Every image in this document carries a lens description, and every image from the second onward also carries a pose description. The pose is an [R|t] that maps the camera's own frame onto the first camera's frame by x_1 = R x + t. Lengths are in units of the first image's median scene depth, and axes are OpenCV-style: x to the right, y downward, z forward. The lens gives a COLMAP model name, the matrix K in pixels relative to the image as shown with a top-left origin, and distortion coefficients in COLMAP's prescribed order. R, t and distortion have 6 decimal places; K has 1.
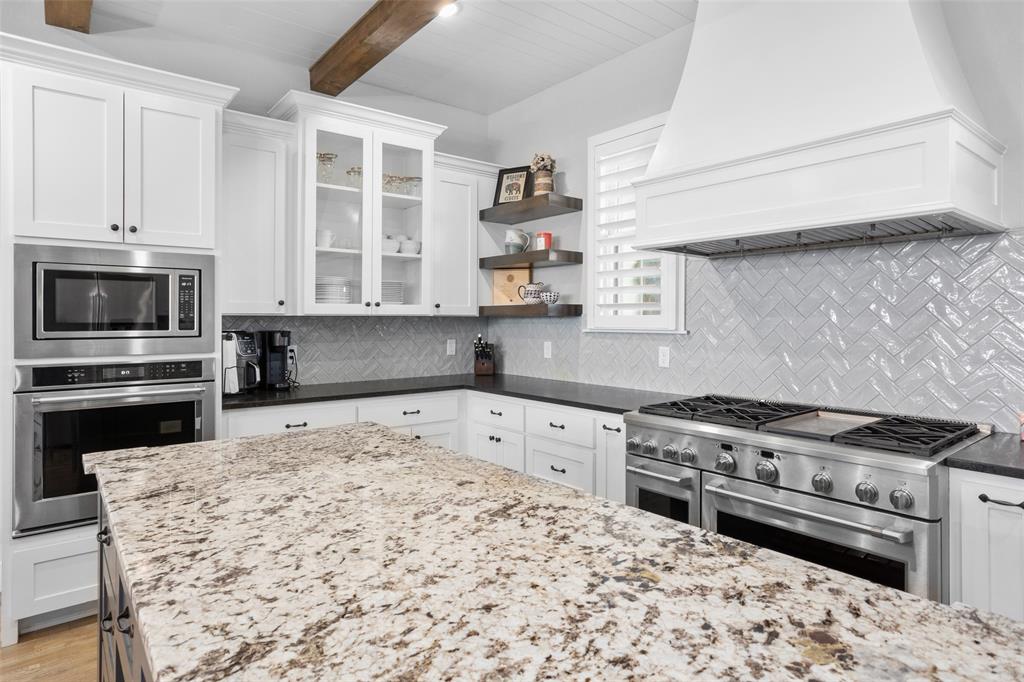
lens RADIAL K [[593.7, 0, 513.0], [0, 593.7, 319.4], [0, 0, 1]] dist [-0.004254, 0.000795]
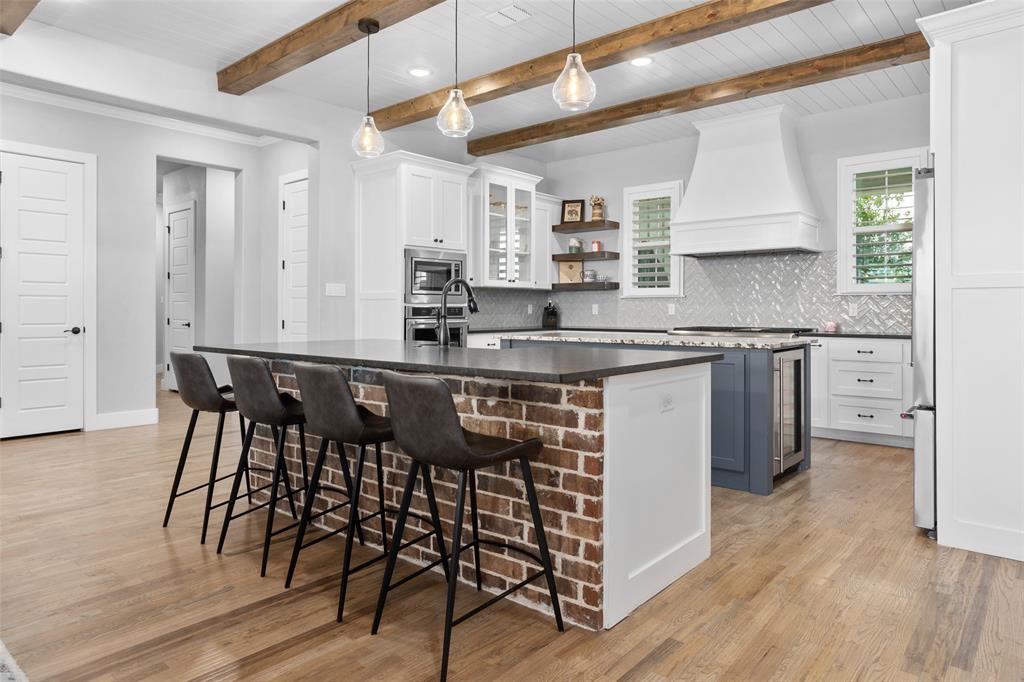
lens RADIAL K [[645.9, 0, 508.7], [0, 645.9, 314.0], [0, 0, 1]] dist [-0.021034, 0.000373]
pose [[0.984059, -0.000124, 0.177842, -0.540109], [-0.000942, 0.999982, 0.005911, 0.056208], [-0.177840, -0.005984, 0.984041, -0.813784]]
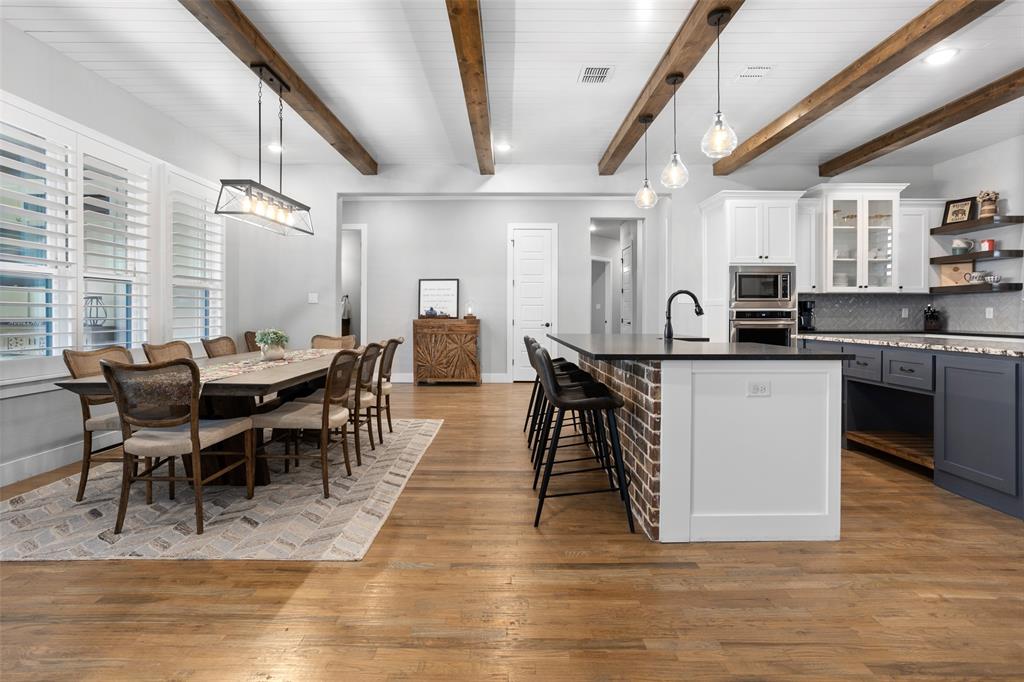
lens RADIAL K [[497.6, 0, 503.3], [0, 497.6, 318.0], [0, 0, 1]] dist [-0.050277, 0.031578]
pose [[0.778103, 0.006235, -0.628106, -0.138137], [-0.001184, 0.999964, 0.008459, 0.057394], [0.628136, -0.005839, 0.778082, -0.861588]]
